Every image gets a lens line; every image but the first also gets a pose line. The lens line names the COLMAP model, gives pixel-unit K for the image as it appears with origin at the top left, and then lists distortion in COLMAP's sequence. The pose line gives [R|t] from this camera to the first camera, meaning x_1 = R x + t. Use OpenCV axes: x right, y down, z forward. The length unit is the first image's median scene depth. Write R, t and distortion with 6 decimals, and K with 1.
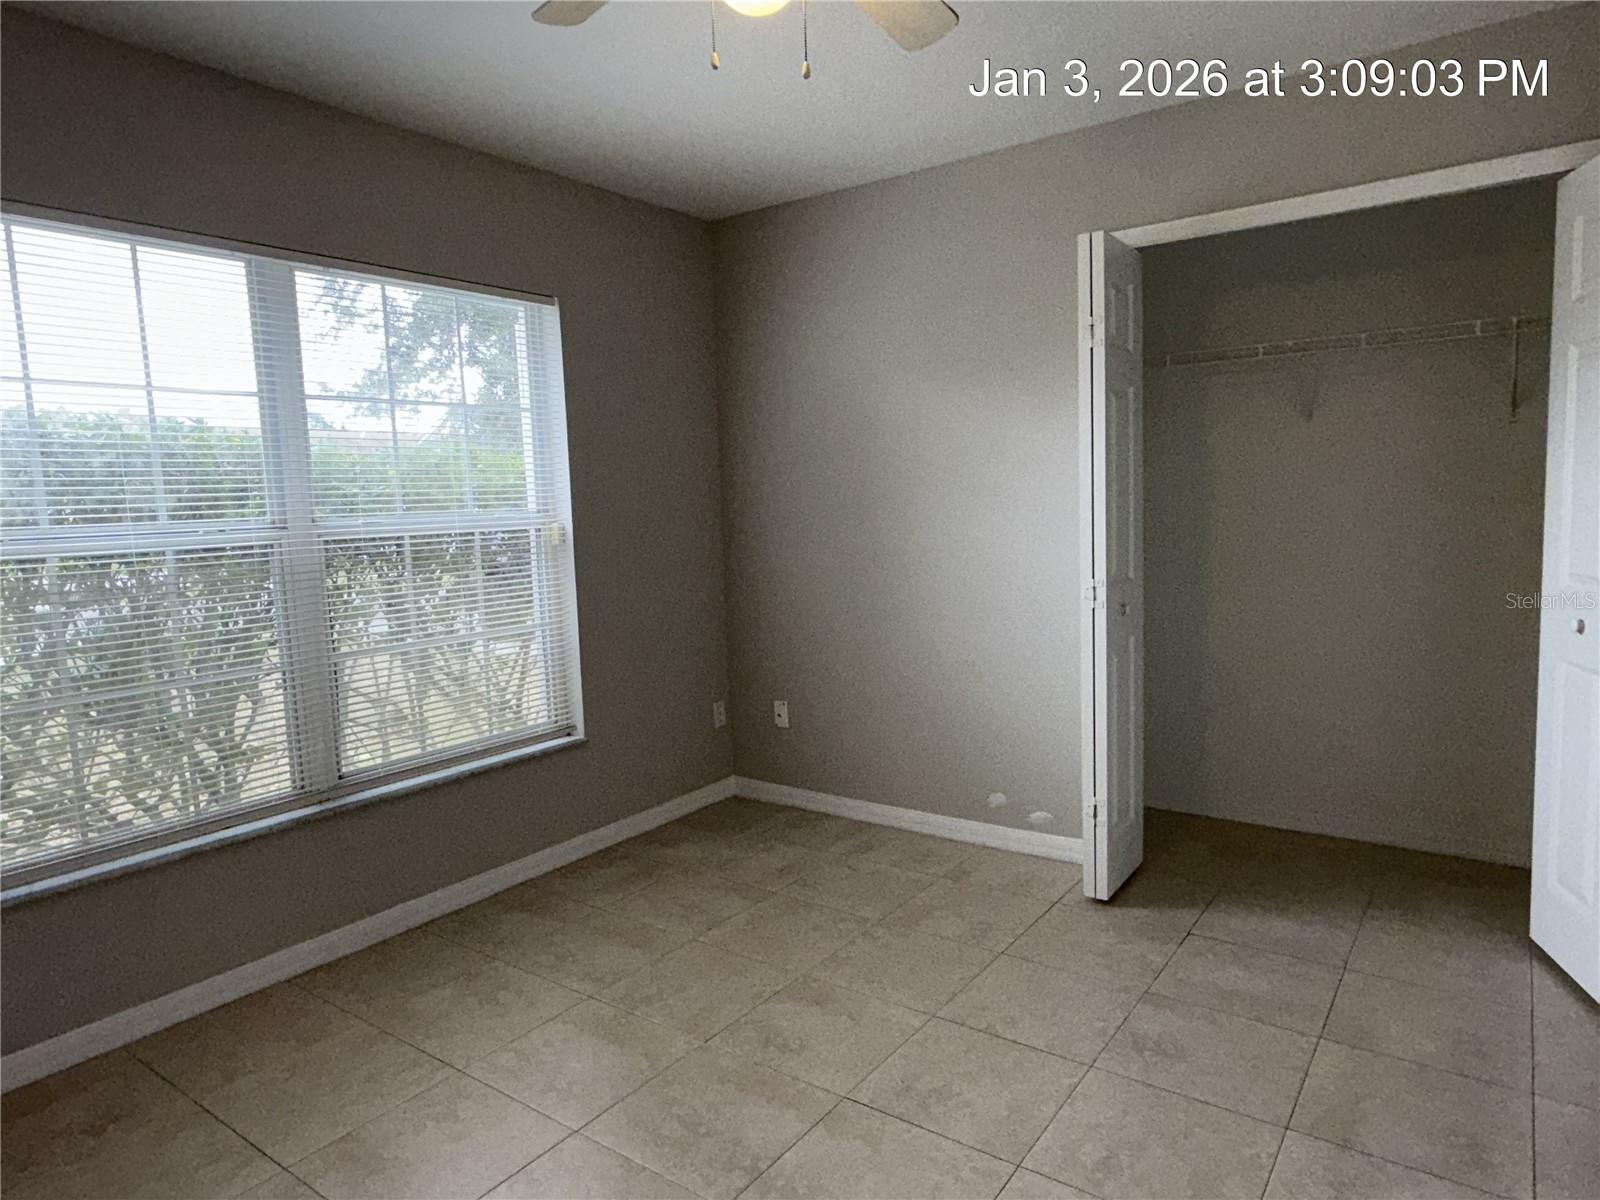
lens RADIAL K [[987.2, 0, 801.5], [0, 987.2, 602.4], [0, 0, 1]] dist [-0.005717, 0.009280]
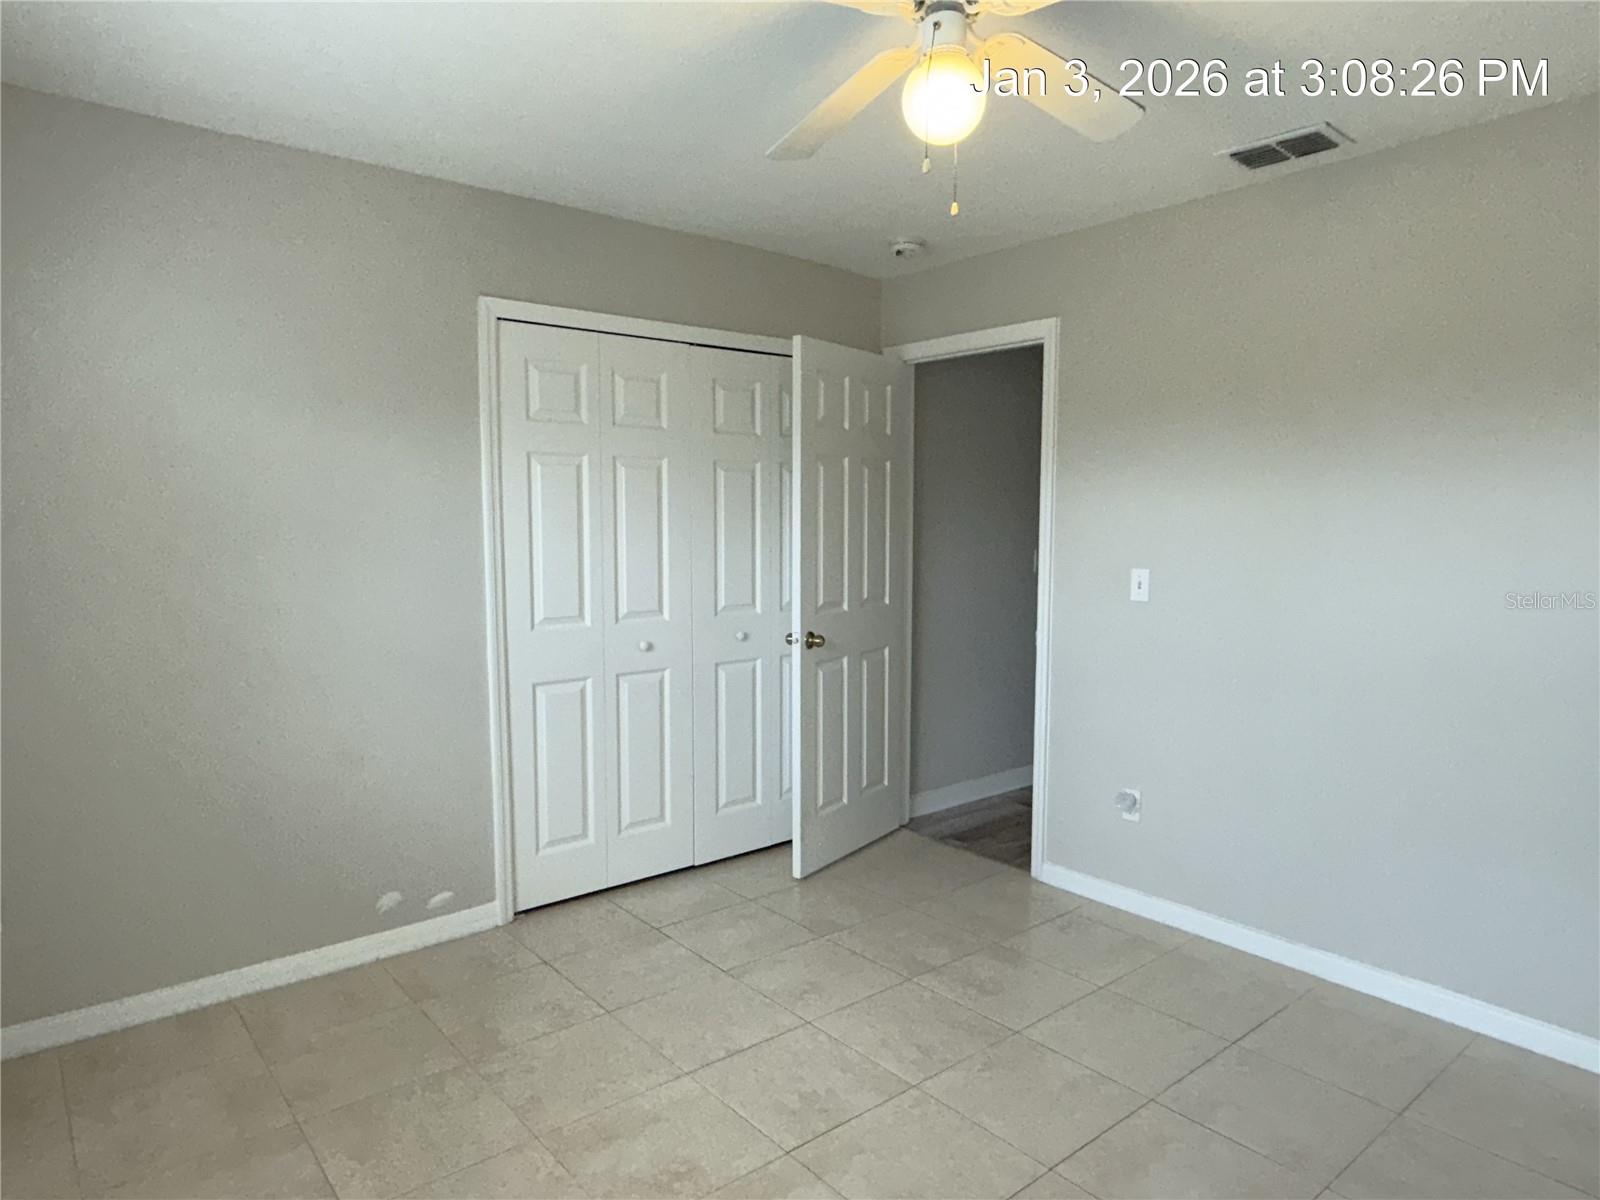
lens RADIAL K [[987.2, 0, 802.7], [0, 987.2, 604.9], [0, 0, 1]] dist [-0.005717, 0.009280]
pose [[0.253104, -0.055486, 0.965847, -0.547126], [0.097050, 0.994774, 0.031716, -0.052640], [-0.962559, 0.085708, 0.257166, 0.414545]]
